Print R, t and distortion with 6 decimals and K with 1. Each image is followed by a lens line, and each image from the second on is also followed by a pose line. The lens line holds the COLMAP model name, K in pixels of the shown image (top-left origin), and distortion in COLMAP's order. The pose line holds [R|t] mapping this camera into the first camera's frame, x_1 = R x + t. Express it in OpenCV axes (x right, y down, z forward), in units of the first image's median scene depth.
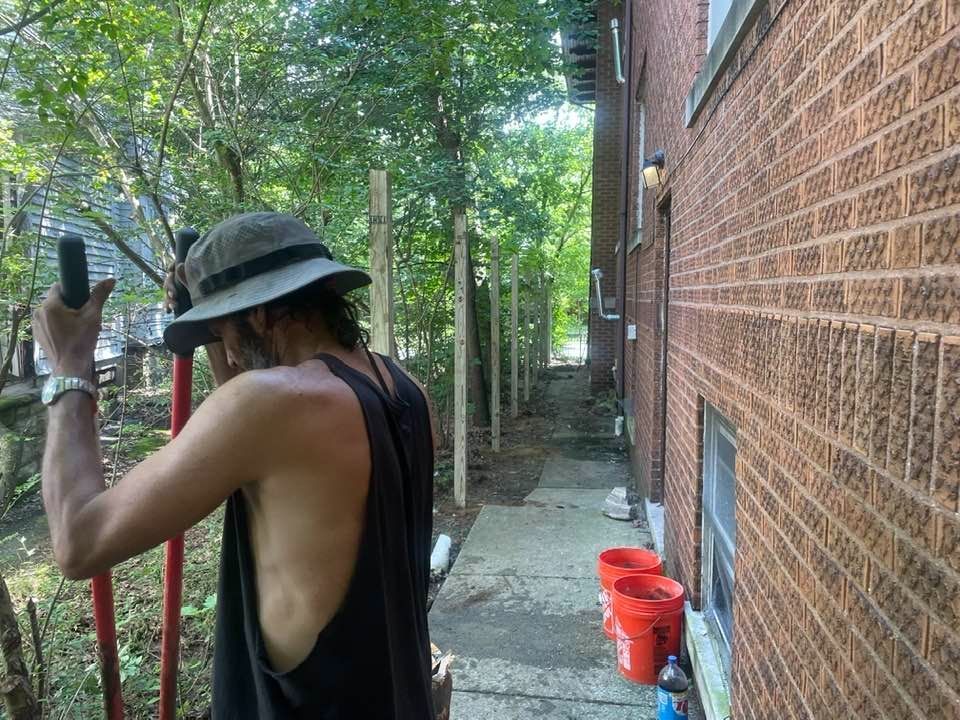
lens RADIAL K [[729.5, 0, 471.3], [0, 729.5, 362.3], [0, 0, 1]] dist [0.092188, -0.125399]
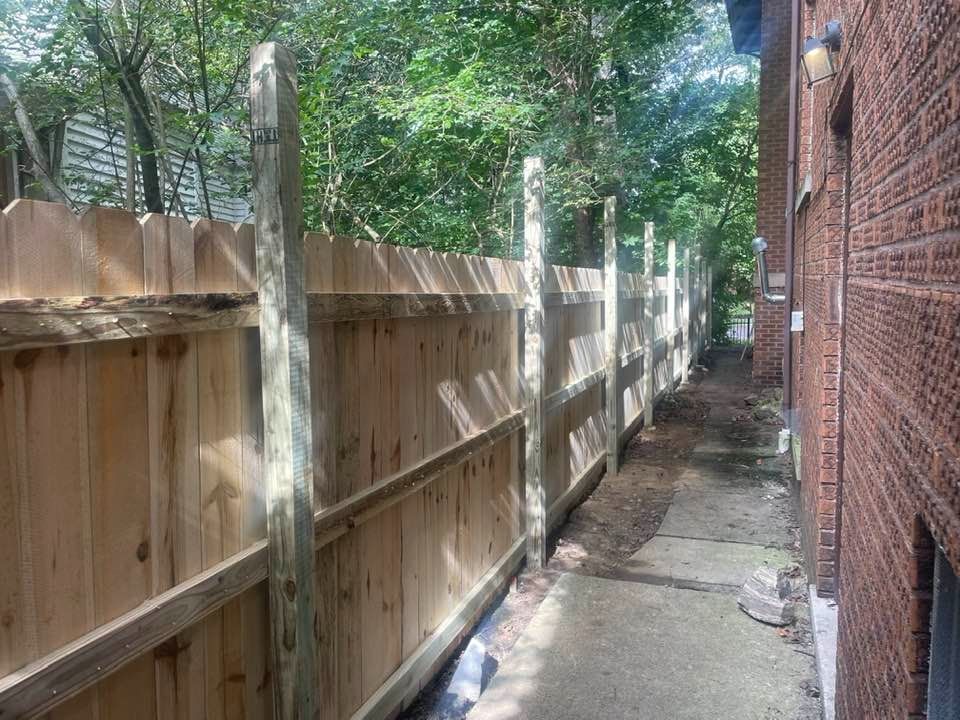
lens RADIAL K [[759.3, 0, 480.0], [0, 759.3, 360.0], [0, 0, 1]] dist [0.093846, -0.151024]
pose [[0.981638, 0.002545, -0.190739, 0.085837], [0.000987, 0.999830, 0.018420, -0.026043], [0.190753, -0.018270, 0.981468, 0.302649]]
